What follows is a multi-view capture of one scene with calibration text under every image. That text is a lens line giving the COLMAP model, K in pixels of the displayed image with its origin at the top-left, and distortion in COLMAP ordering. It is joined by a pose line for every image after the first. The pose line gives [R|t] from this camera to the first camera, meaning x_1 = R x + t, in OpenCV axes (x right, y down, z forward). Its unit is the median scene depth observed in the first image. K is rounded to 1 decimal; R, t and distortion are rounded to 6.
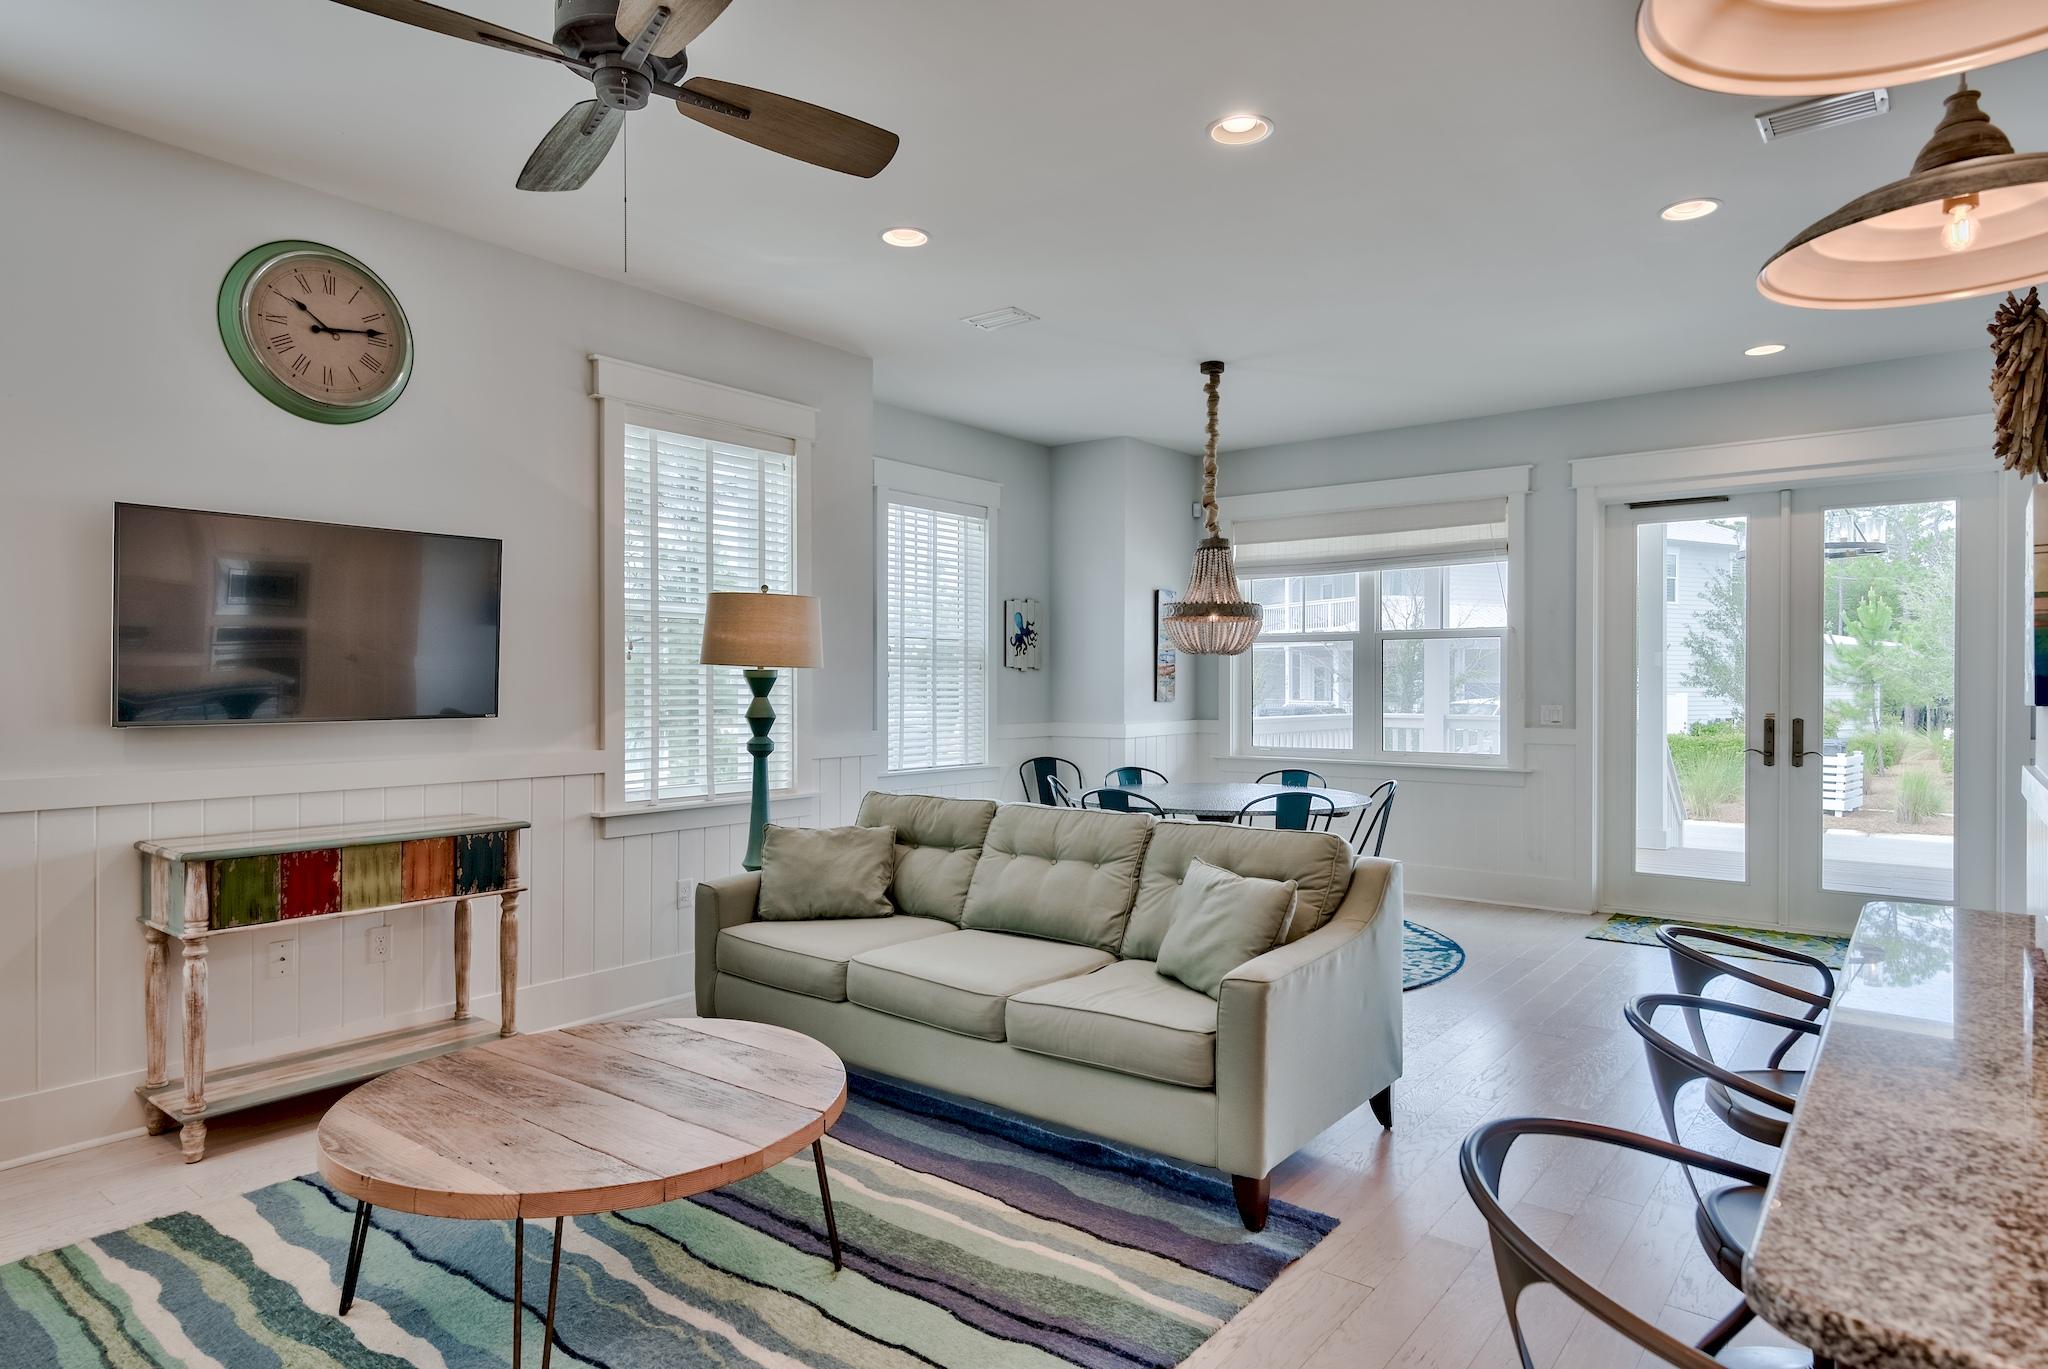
lens RADIAL K [[1149.7, 0, 1048.7], [0, 1149.7, 683.1], [0, 0, 1]] dist [0.005804, 0.001763]
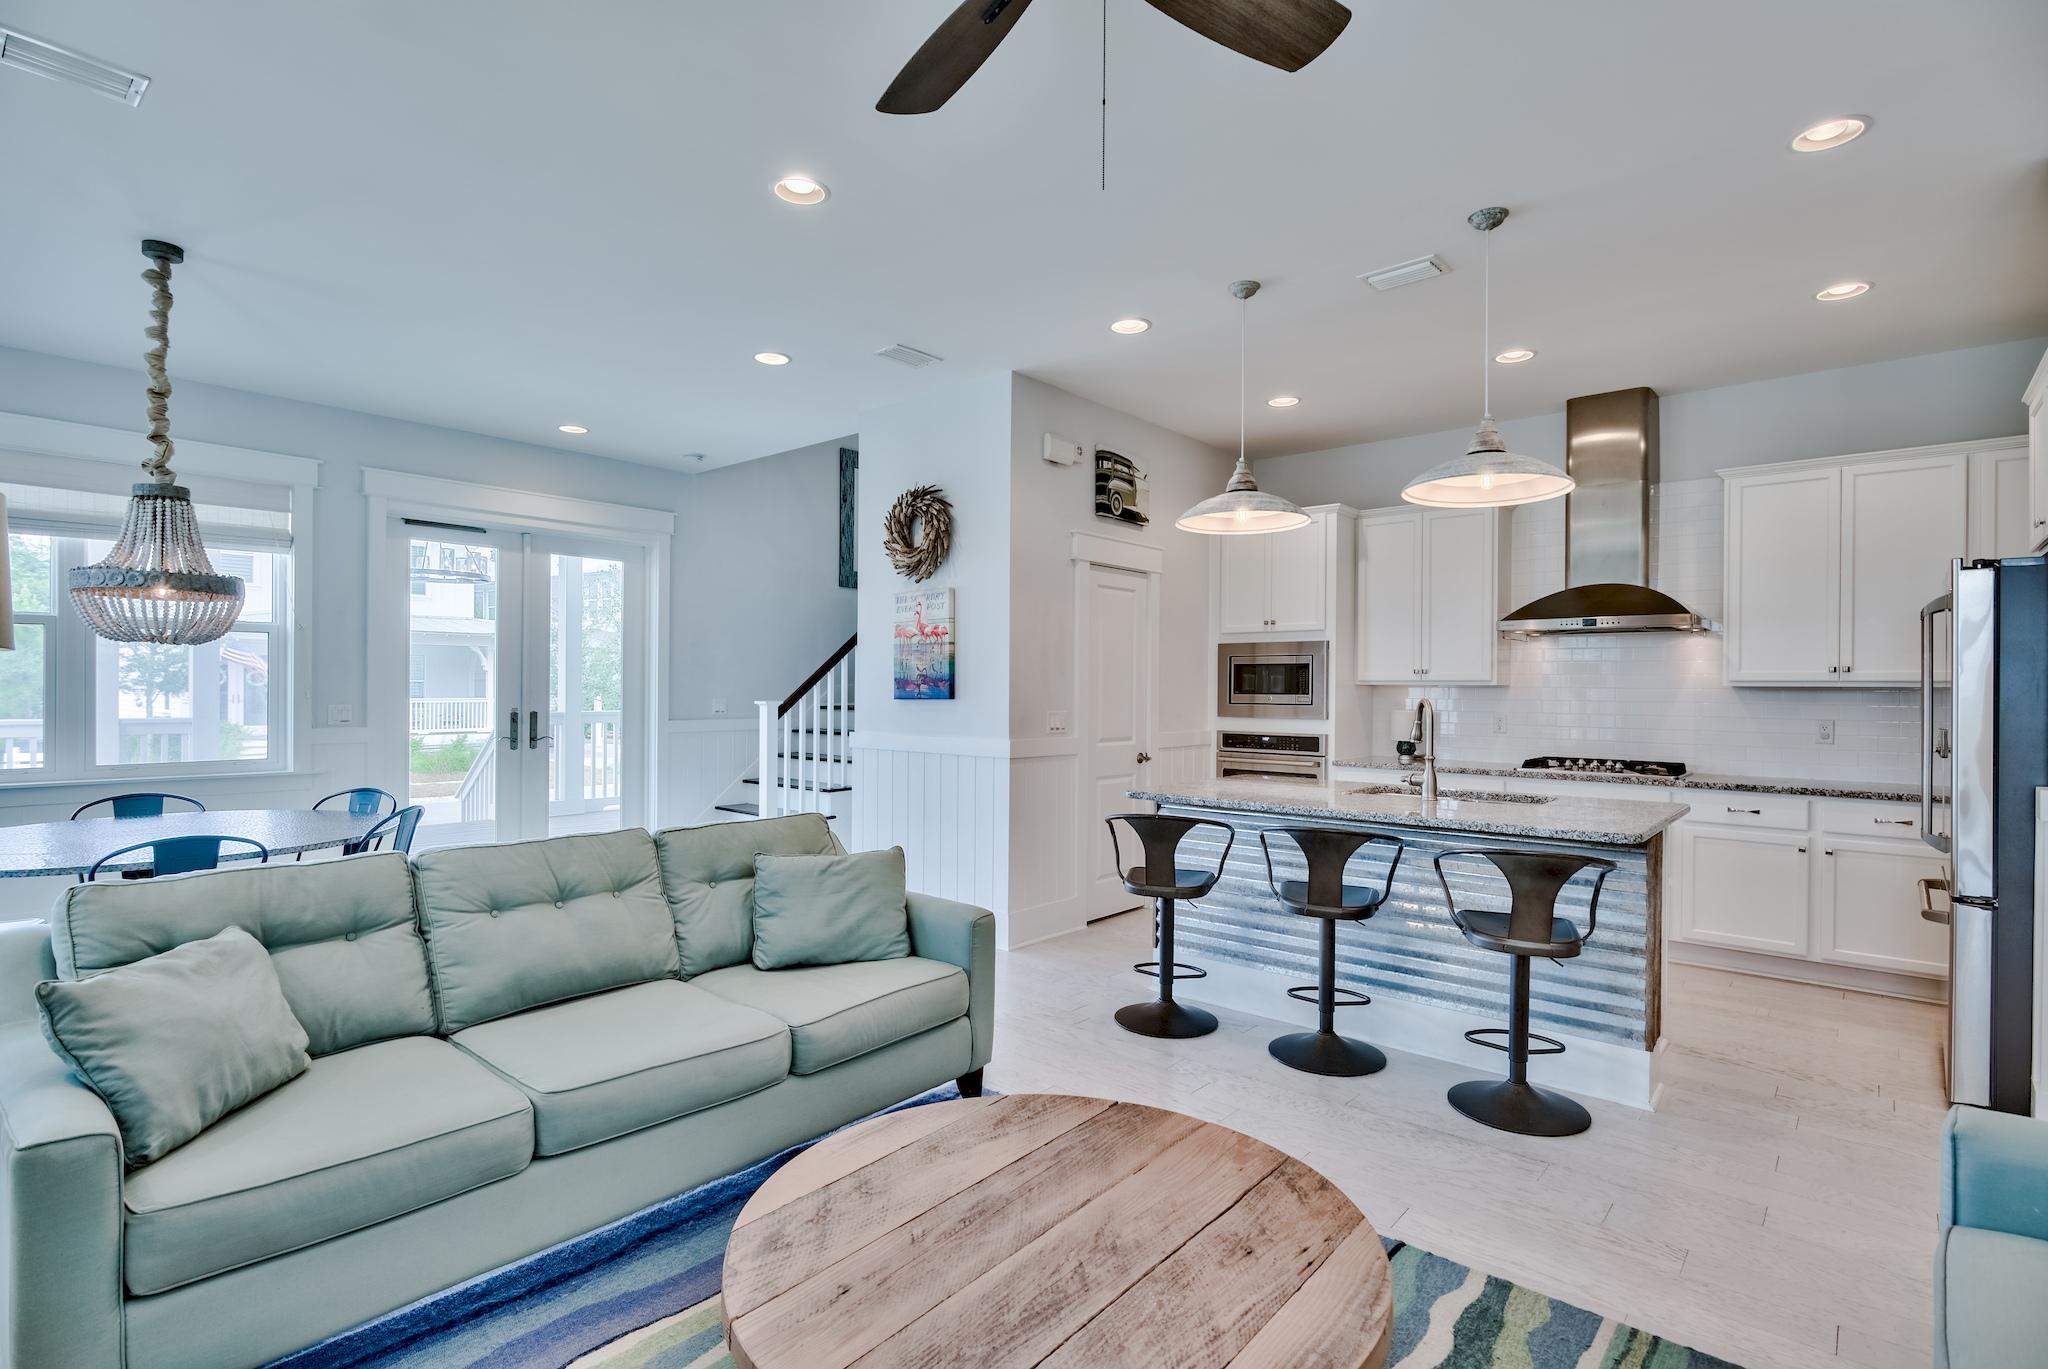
lens RADIAL K [[1007.6, 0, 977.4], [0, 1007.6, 682.3], [0, 0, 1]] dist [-0.008178, 0.000297]
pose [[0.086131, 0.004819, 0.996272, -0.588497], [-0.008296, 0.999957, -0.004120, -0.001724], [-0.996249, -0.007910, 0.086167, 0.554834]]
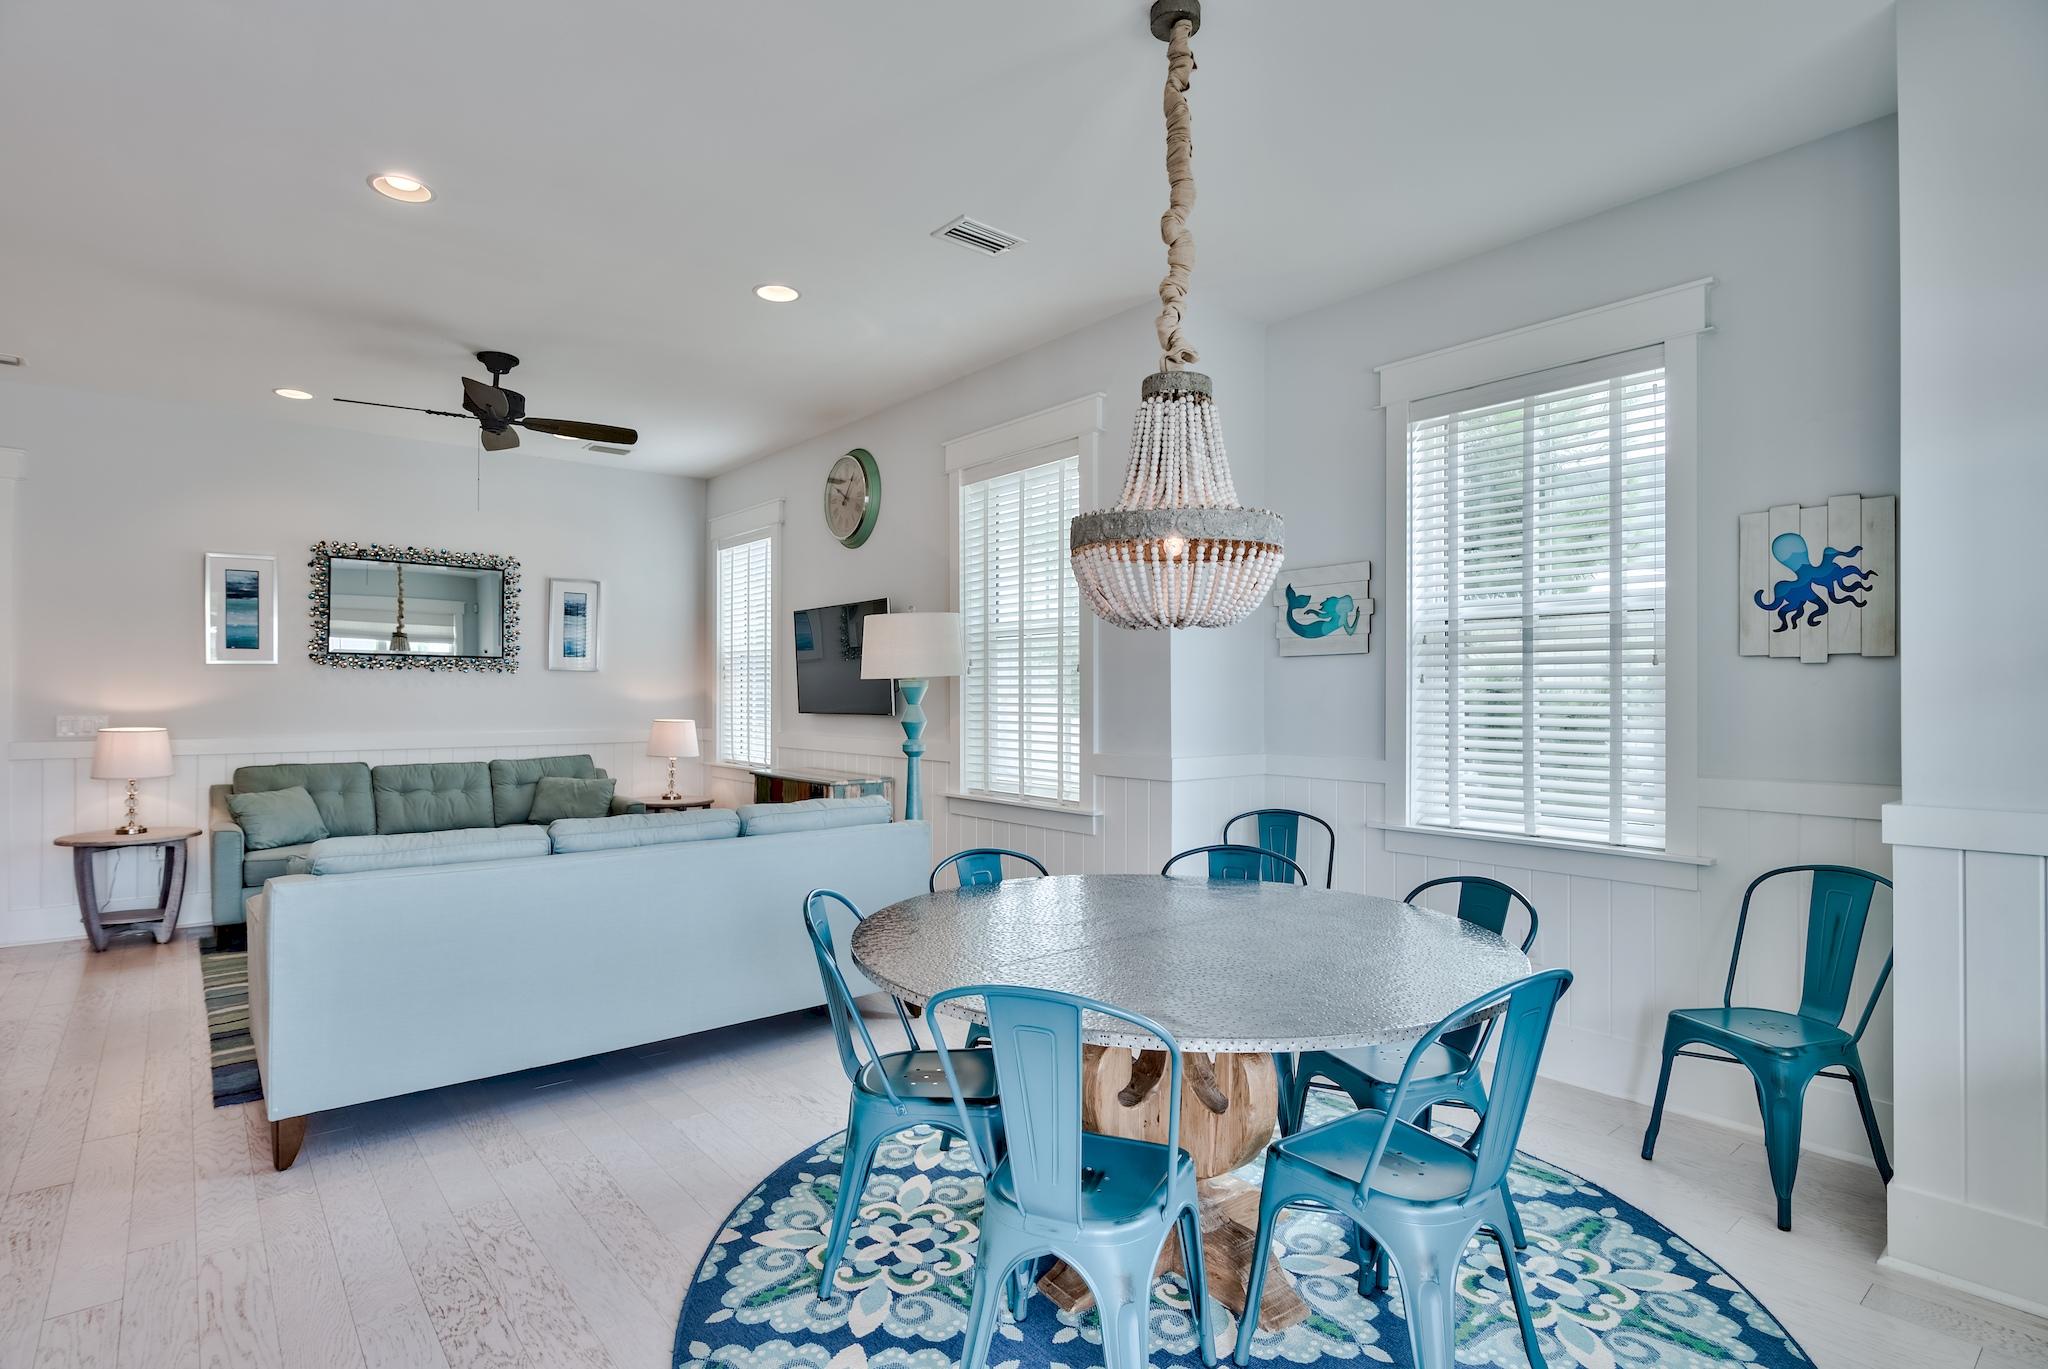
lens RADIAL K [[1007.6, 0, 977.7], [0, 1007.6, 691.2], [0, 0, 1]] dist [-0.008178, 0.000297]
pose [[-0.230697, -0.006703, -0.973002, 0.712962], [-0.001425, 0.999978, -0.006551, 0.005361], [0.973024, -0.000125, -0.230702, 1.297249]]
